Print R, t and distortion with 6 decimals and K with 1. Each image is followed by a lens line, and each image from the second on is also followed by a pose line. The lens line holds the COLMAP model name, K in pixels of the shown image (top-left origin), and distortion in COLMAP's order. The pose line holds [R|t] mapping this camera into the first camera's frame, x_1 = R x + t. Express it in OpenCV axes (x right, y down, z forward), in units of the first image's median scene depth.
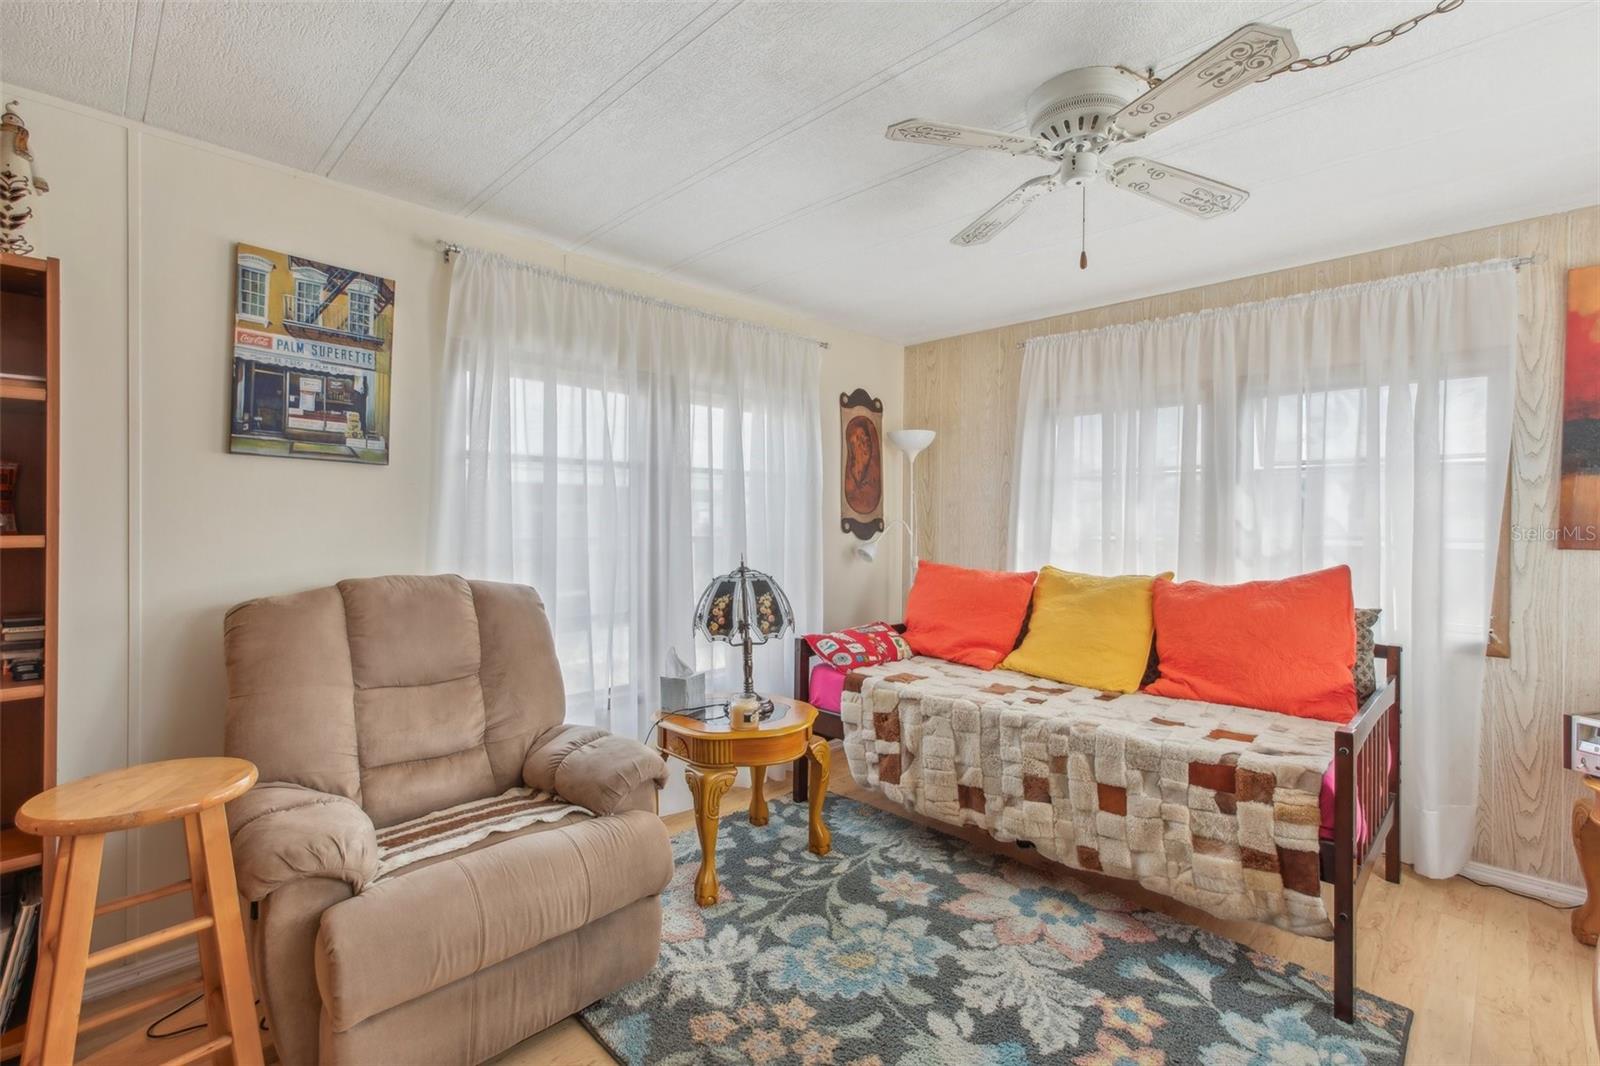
lens RADIAL K [[723.5, 0, 799.6], [0, 723.5, 521.3], [0, 0, 1]] dist [0.004219, 0.004089]
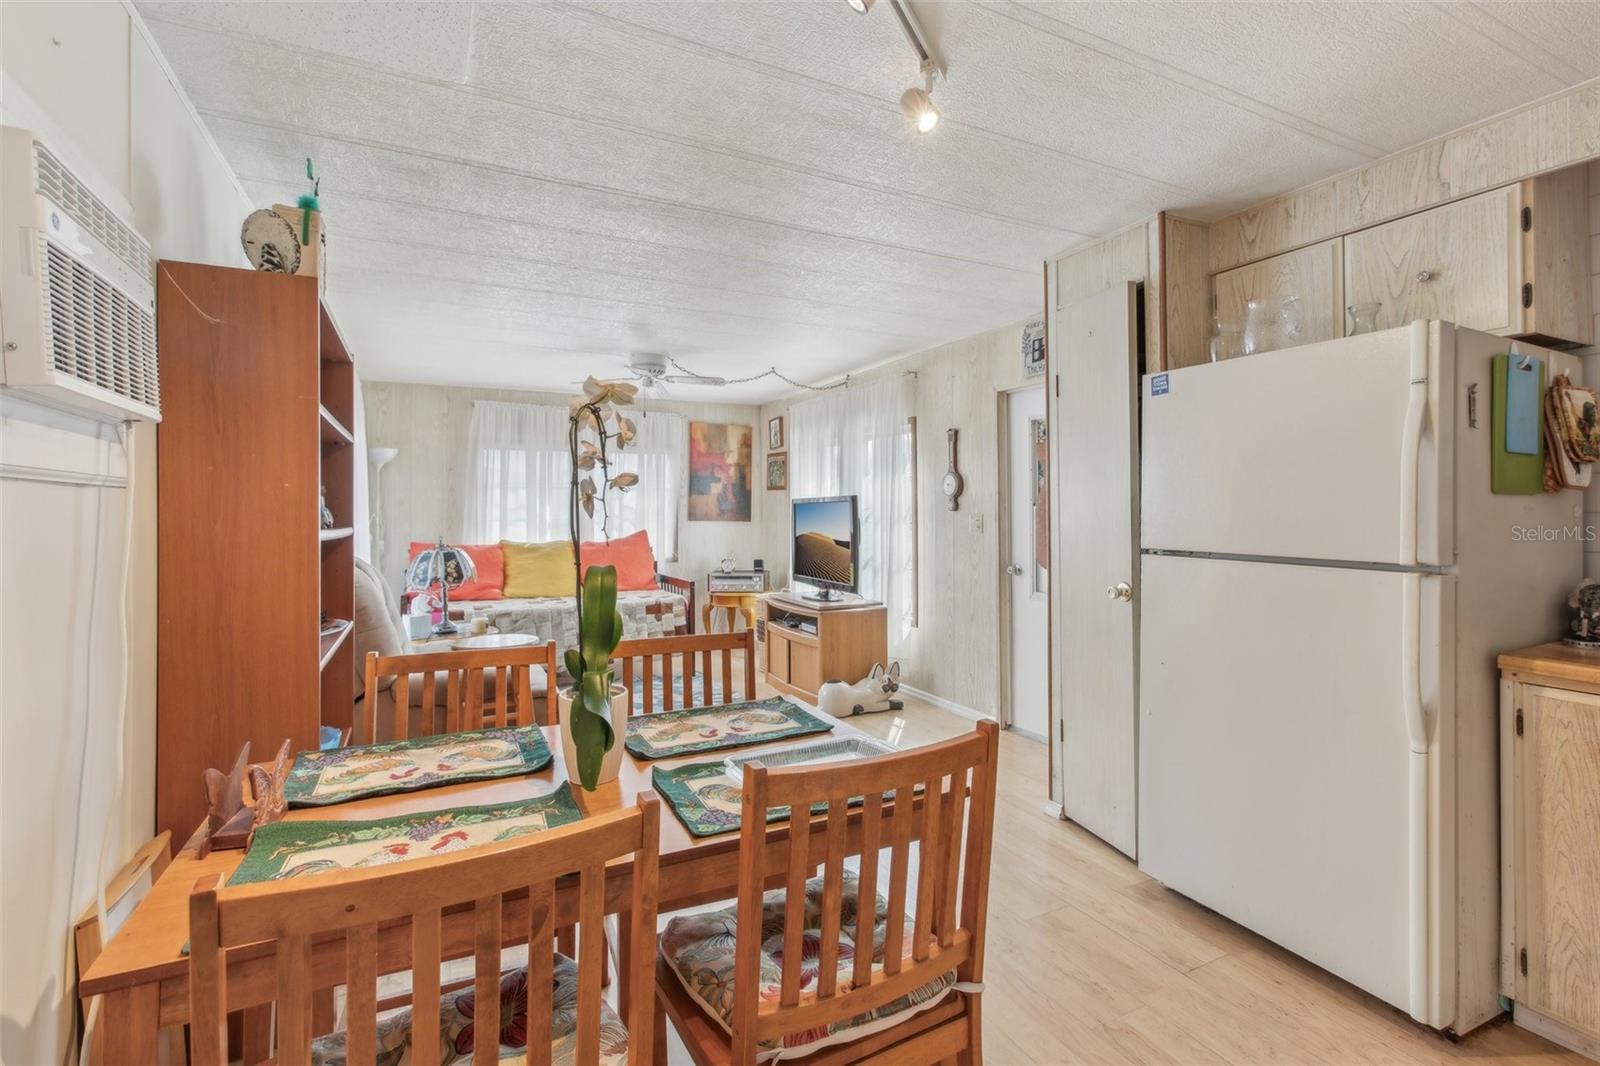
lens RADIAL K [[723.5, 0, 795.4], [0, 723.5, 492.7], [0, 0, 1]] dist [0.004219, 0.004089]
pose [[0.322573, 0.013648, 0.946446, -1.625389], [0.009581, 0.999798, -0.017683, -0.018623], [-0.946496, 0.014772, 0.322377, -0.316436]]
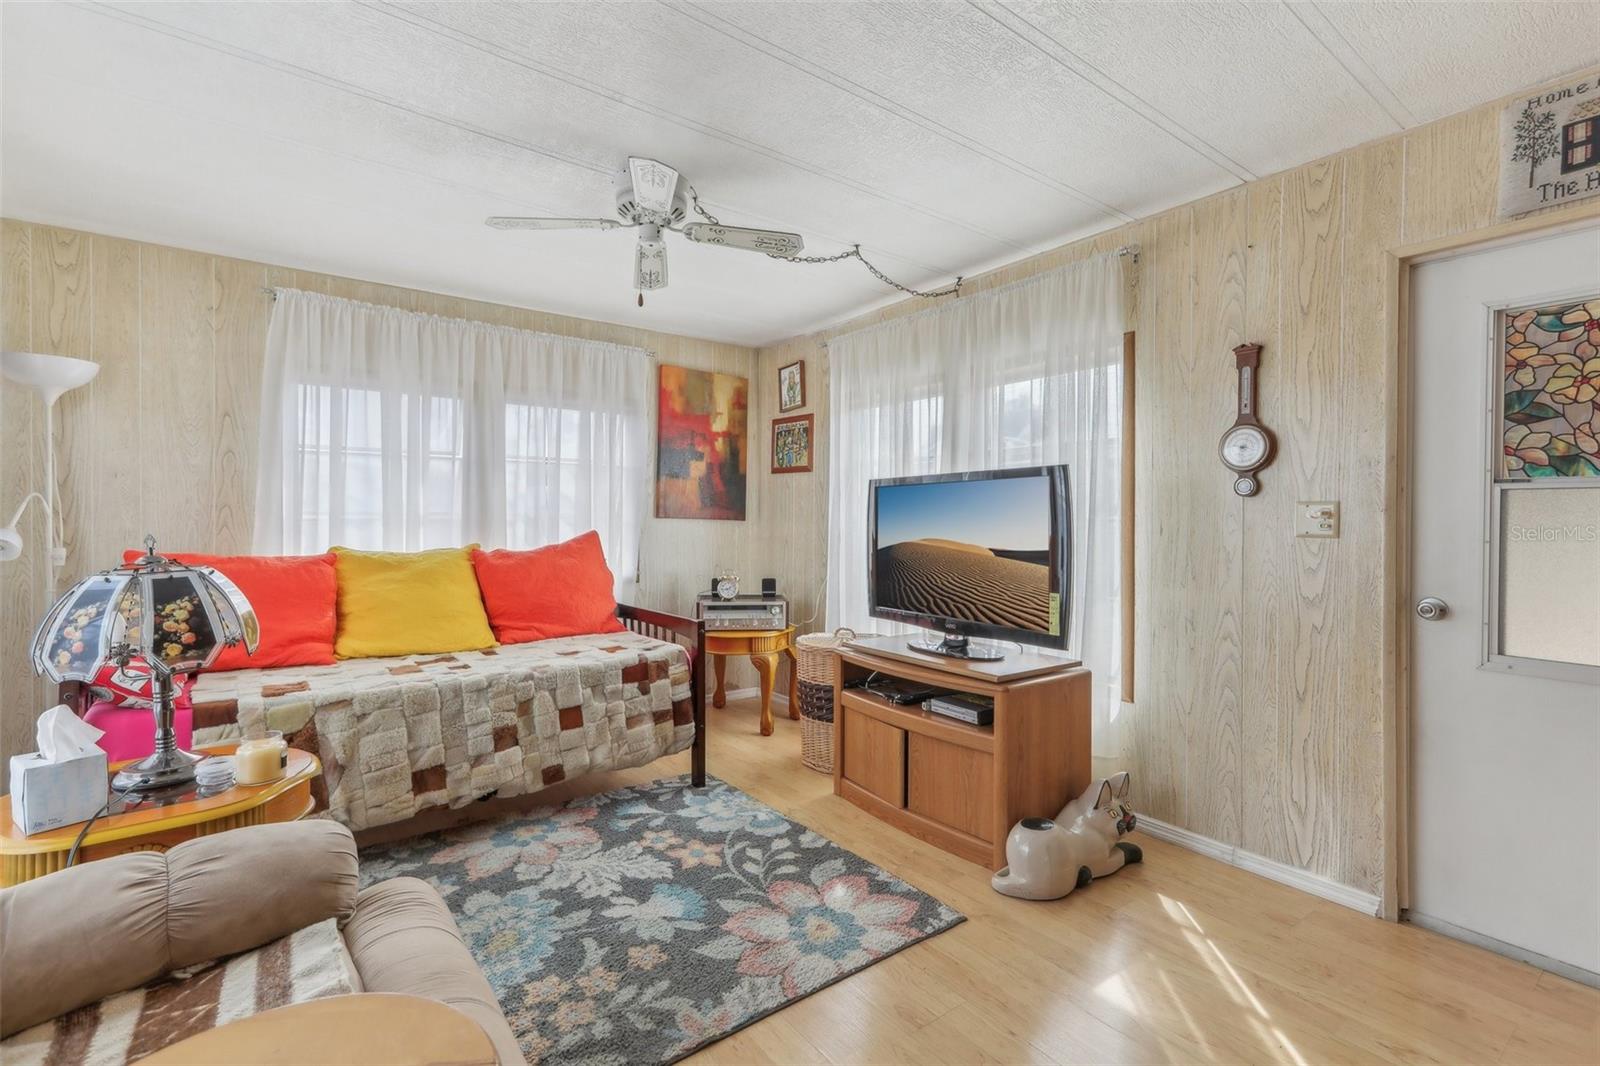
lens RADIAL K [[723.5, 0, 803.9], [0, 723.5, 521.0], [0, 0, 1]] dist [0.004219, 0.004089]
pose [[0.147868, -0.010456, 0.988952, -0.749844], [-0.002248, 0.999938, 0.010908, 0.027801], [-0.989005, -0.003837, 0.147835, 0.418192]]
